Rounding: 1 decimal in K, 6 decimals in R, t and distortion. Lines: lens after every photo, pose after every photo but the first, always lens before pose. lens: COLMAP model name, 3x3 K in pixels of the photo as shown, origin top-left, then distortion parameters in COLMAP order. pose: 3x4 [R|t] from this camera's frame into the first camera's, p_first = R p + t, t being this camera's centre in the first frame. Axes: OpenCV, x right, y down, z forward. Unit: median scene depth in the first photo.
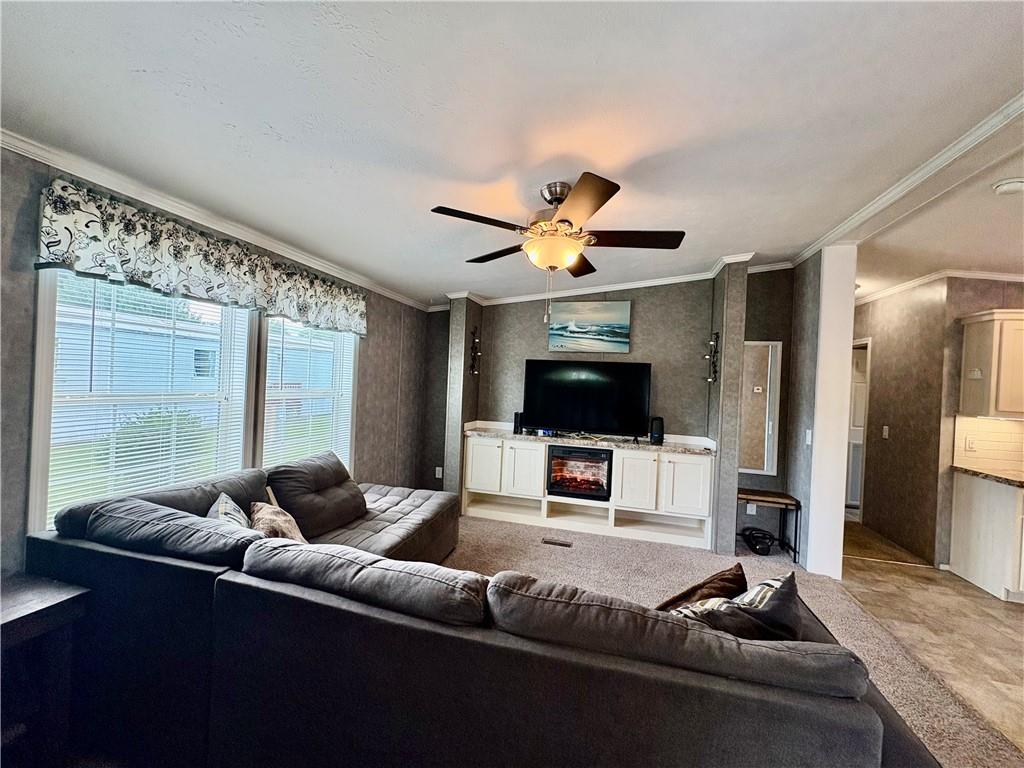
lens RADIAL K [[408.5, 0, 512.0], [0, 408.5, 384.0], [0, 0, 1]] dist [0.002970, 0.000076]
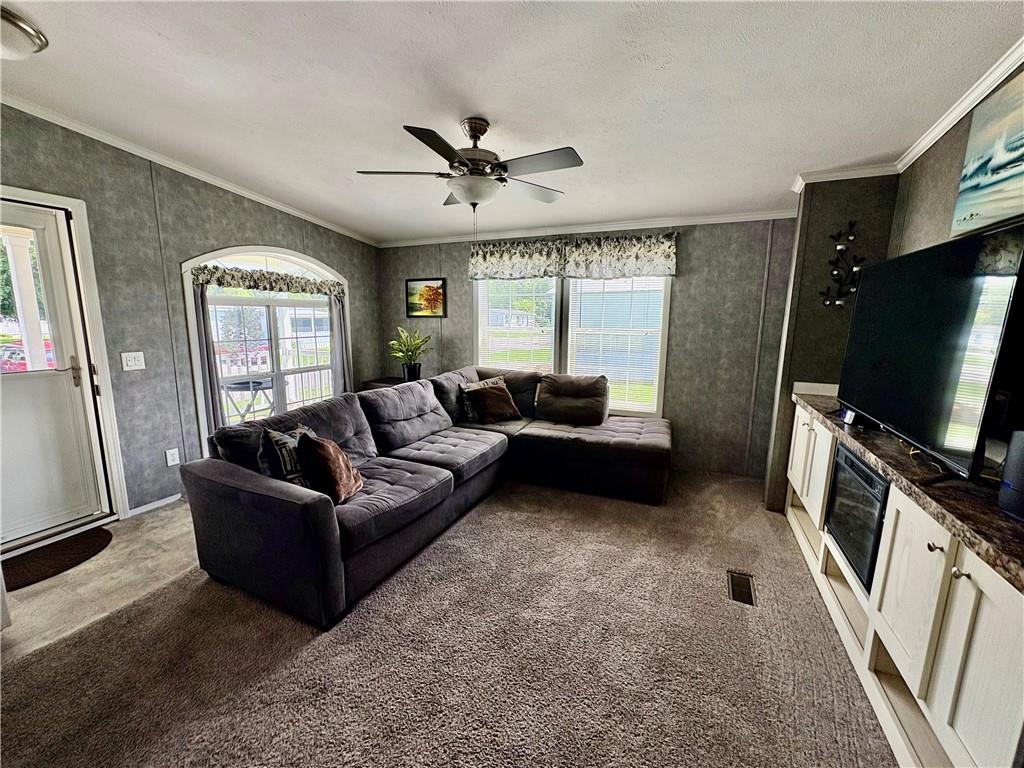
lens RADIAL K [[408.5, 0, 512.0], [0, 408.5, 384.0], [0, 0, 1]] dist [0.002970, 0.000076]
pose [[-0.156630, 0.114518, -0.980996, 0.647877], [-0.022803, 0.992571, 0.119510, 0.032270], [0.987394, 0.041089, -0.152855, 0.688058]]
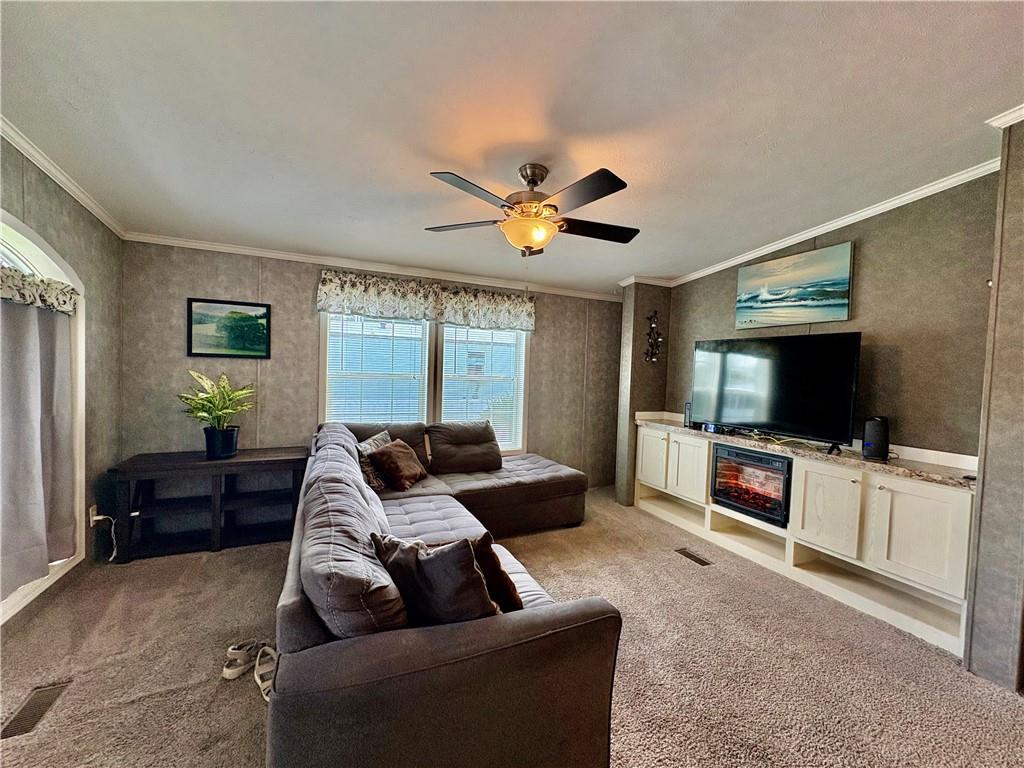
lens RADIAL K [[408.5, 0, 512.0], [0, 408.5, 384.0], [0, 0, 1]] dist [0.002970, 0.000076]
pose [[0.639466, 0.003418, -0.768811, 0.471124], [-0.009255, 0.999952, -0.003252, 0.037671], [0.768763, 0.009194, 0.639467, 0.159764]]
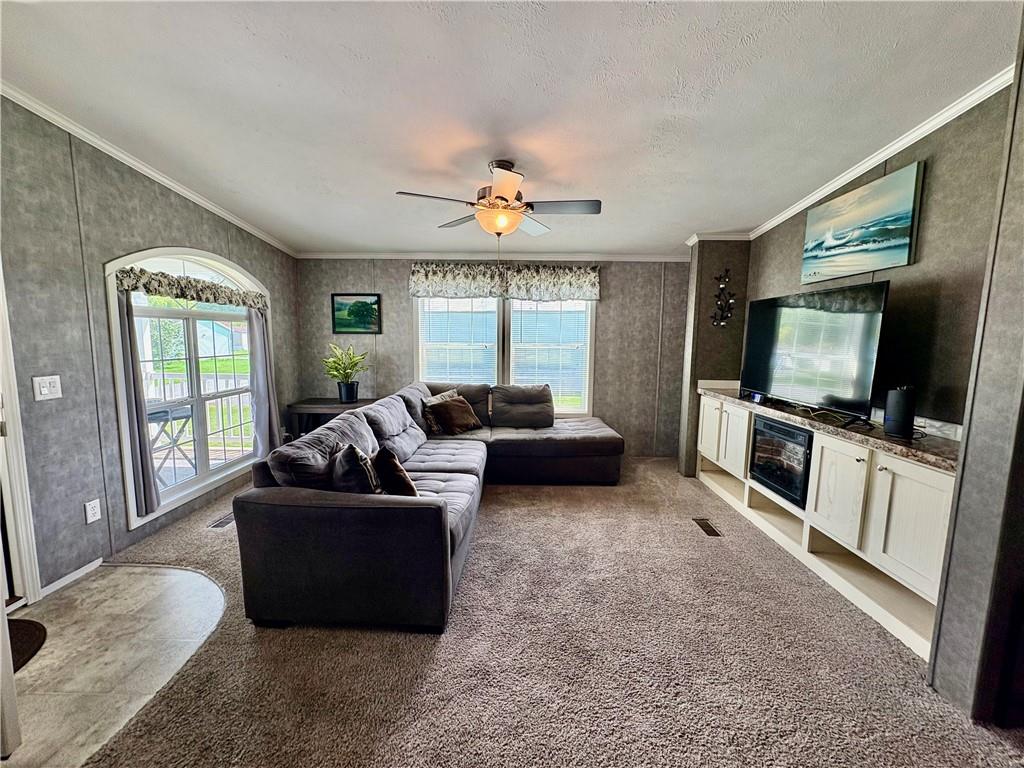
lens RADIAL K [[408.5, 0, 512.0], [0, 408.5, 384.0], [0, 0, 1]] dist [0.002970, 0.000076]
pose [[0.240835, 0.068406, -0.968152, 0.718200], [-0.006135, 0.997601, 0.068961, 0.046914], [0.970547, -0.010669, 0.240677, 0.392919]]
